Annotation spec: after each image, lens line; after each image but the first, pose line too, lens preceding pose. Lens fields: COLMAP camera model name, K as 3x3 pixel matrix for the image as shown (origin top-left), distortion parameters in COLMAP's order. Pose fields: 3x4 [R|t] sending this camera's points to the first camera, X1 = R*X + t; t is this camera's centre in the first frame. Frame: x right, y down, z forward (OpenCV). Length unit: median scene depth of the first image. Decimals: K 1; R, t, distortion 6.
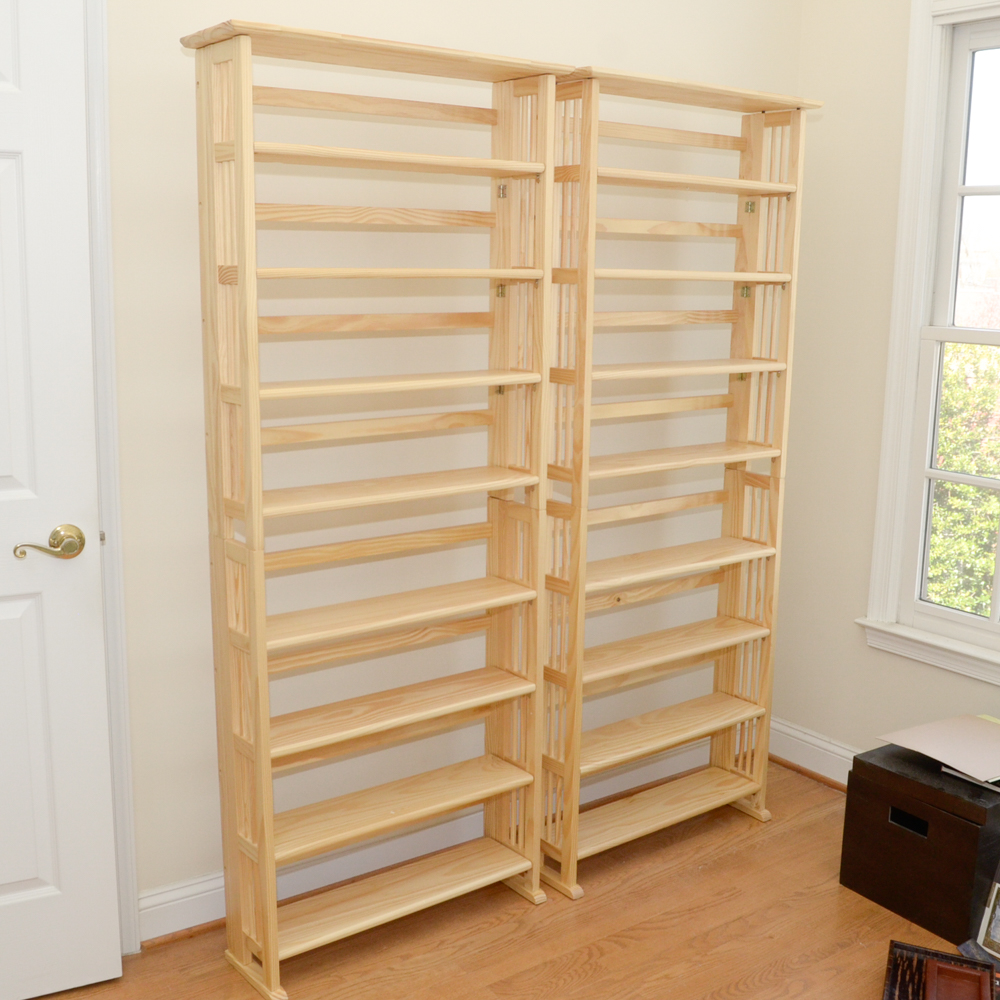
lens RADIAL K [[1230.5, 0, 501.3], [0, 1230.5, 499.1], [0, 0, 1]] dist [-0.043187, 0.000000]
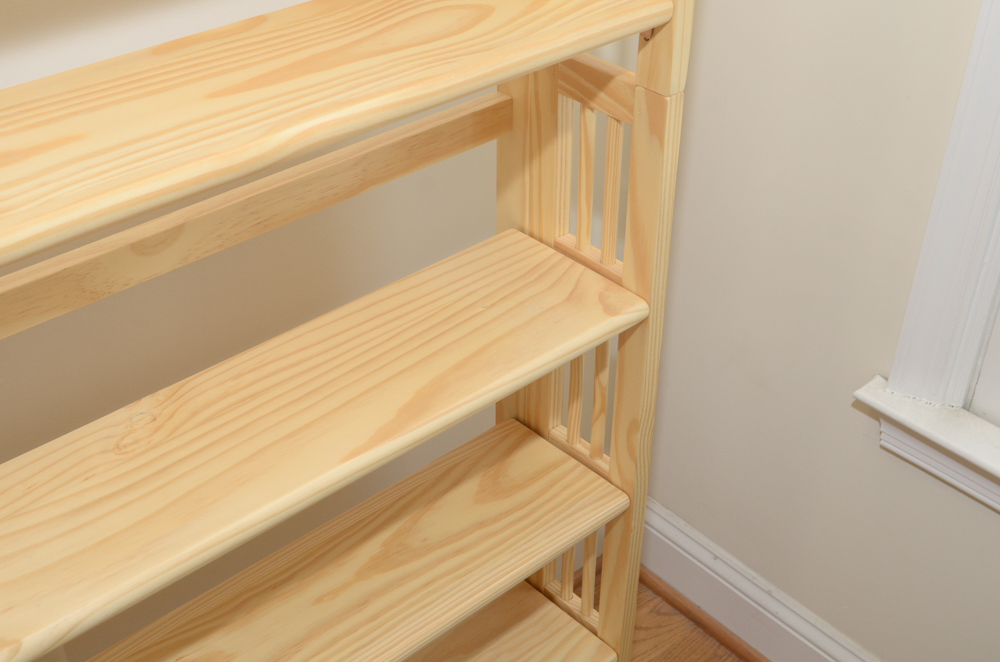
lens RADIAL K [[1235.7, 0, 500.3], [0, 1235.7, 331.4], [0, 0, 1]] dist [-0.028055, 0.000000]
pose [[0.996655, -0.055841, 0.059673, 0.180098], [0.026848, 0.913348, 0.406294, -0.092551], [-0.077190, -0.403333, 0.911792, 0.770573]]
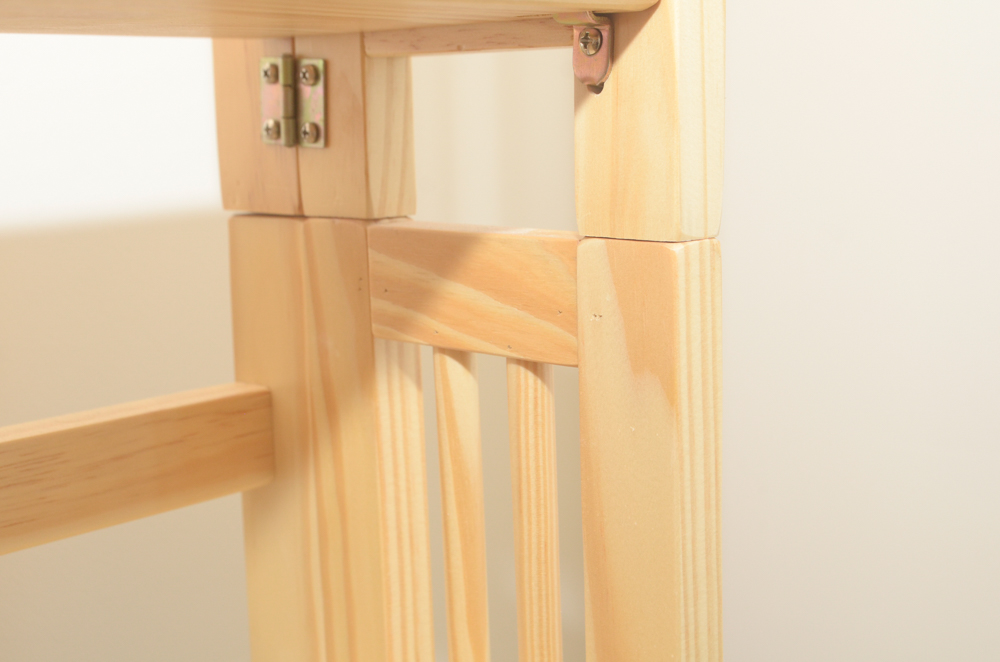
lens RADIAL K [[1453.4, 0, 497.6], [0, 1453.4, 331.1], [0, 0, 1]] dist [-0.023115, 0.000000]
pose [[0.988978, -0.068522, 0.131253, 0.212518], [0.070905, 0.997391, -0.013568, -0.012700], [-0.129980, 0.022725, 0.991256, 0.953954]]
